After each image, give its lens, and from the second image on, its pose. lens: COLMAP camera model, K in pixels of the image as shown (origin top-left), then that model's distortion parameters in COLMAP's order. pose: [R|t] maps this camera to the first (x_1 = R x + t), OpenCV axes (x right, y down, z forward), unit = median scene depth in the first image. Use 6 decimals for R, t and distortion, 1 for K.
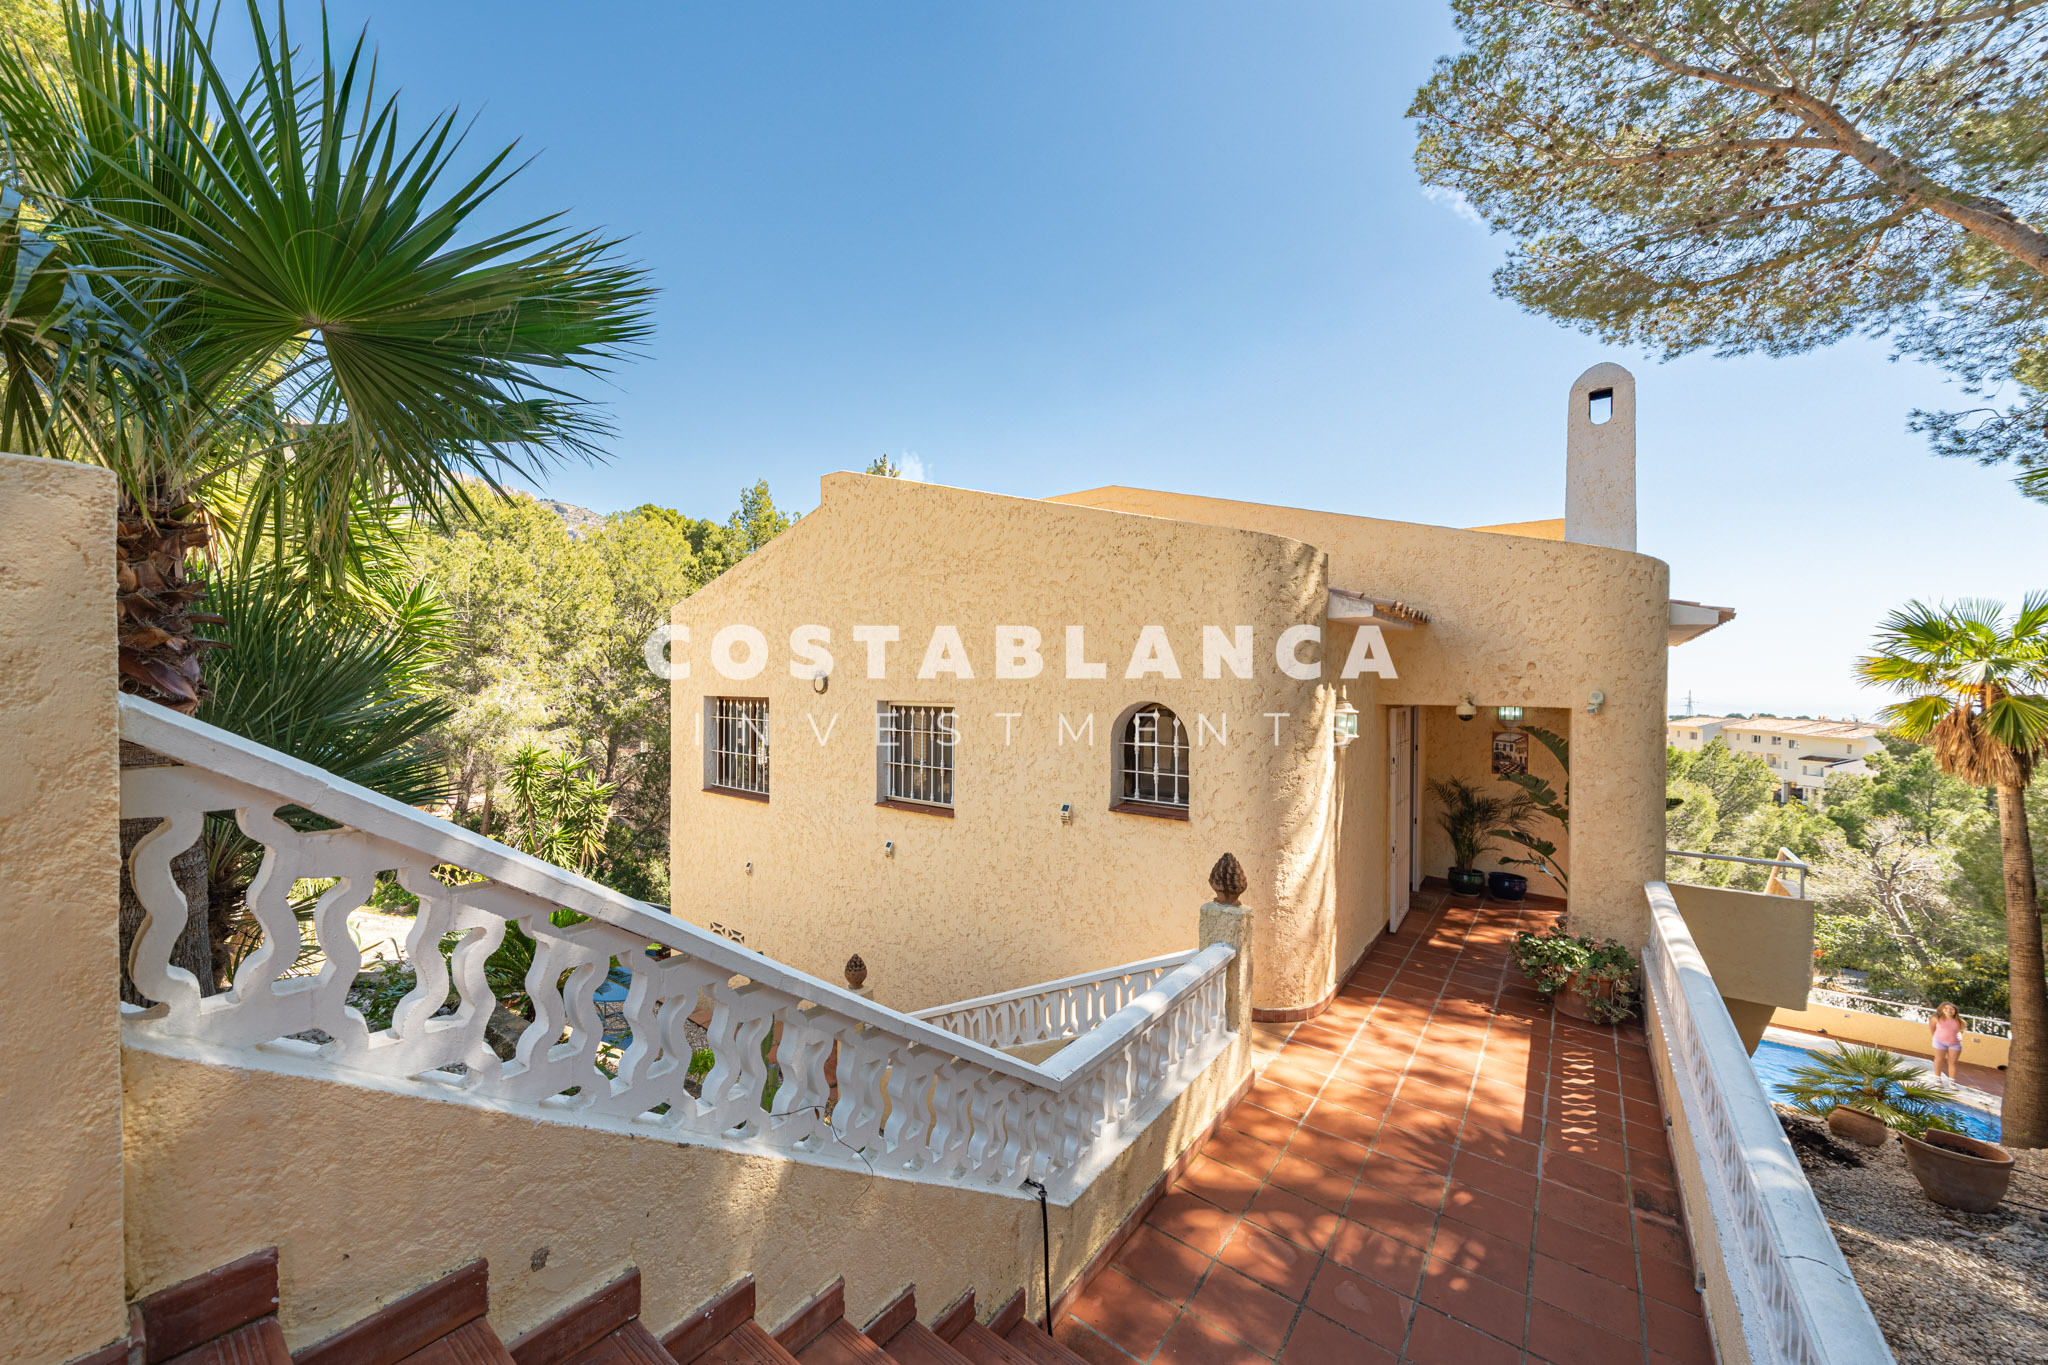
lens RADIAL K [[712.8, 0, 935.6], [0, 712.8, 693.7], [0, 0, 1]] dist [0.000379, -0.000096]
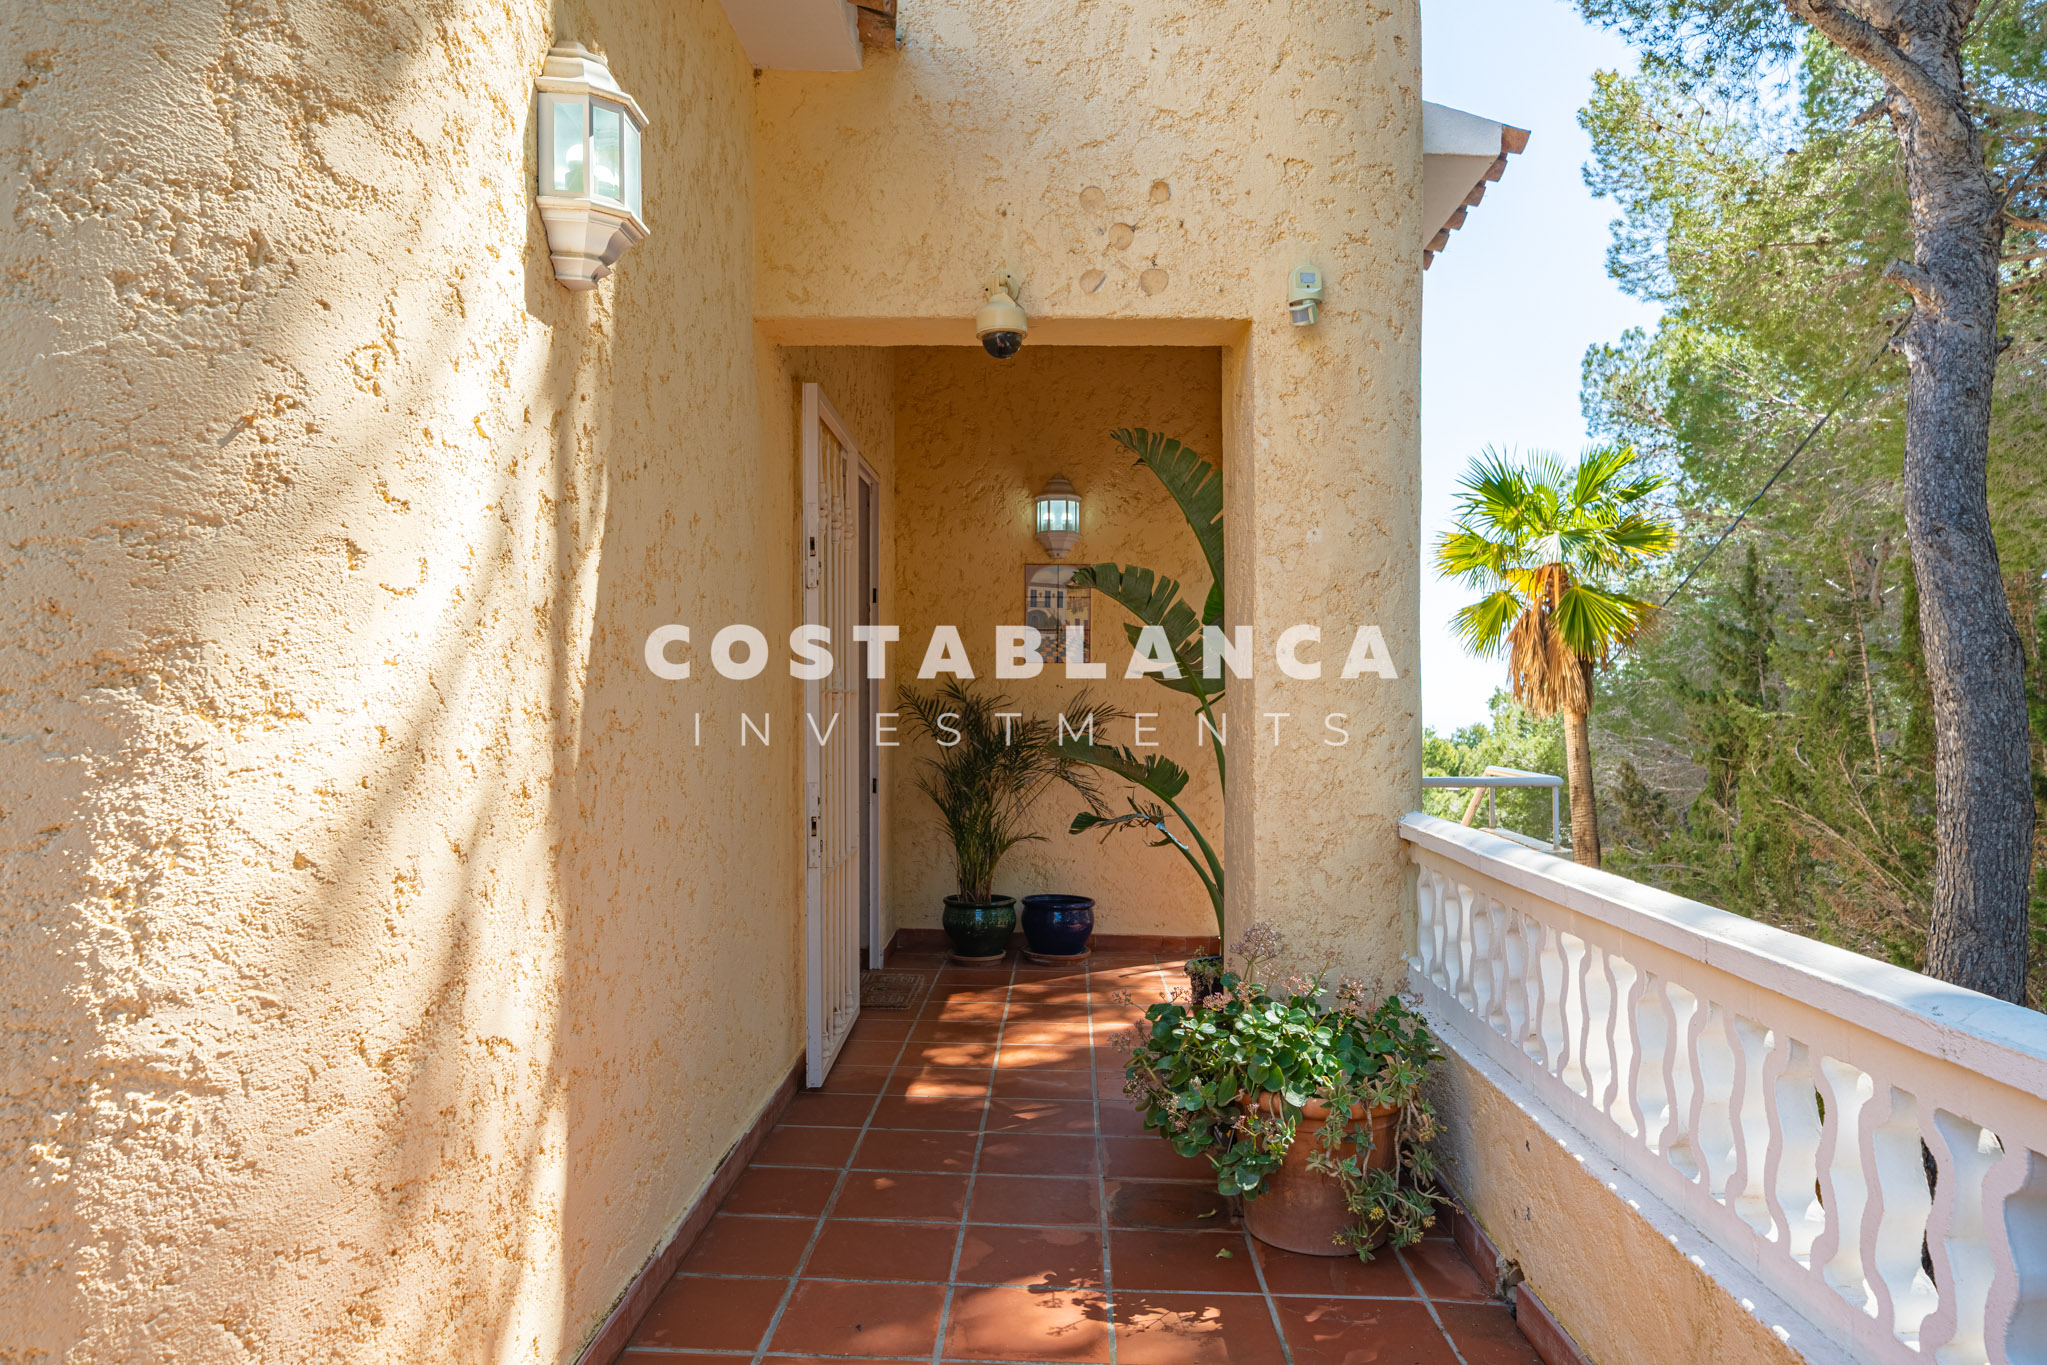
lens RADIAL K [[1368.2, 0, 1025.4], [0, 1368.2, 683.0], [0, 0, 1]] dist [0.023915, 0.001541]
pose [[0.765461, -0.001313, 0.643481, 0.320470], [0.008058, 0.999939, -0.007546, 0.160373], [-0.643432, 0.010961, 0.765425, 0.469255]]
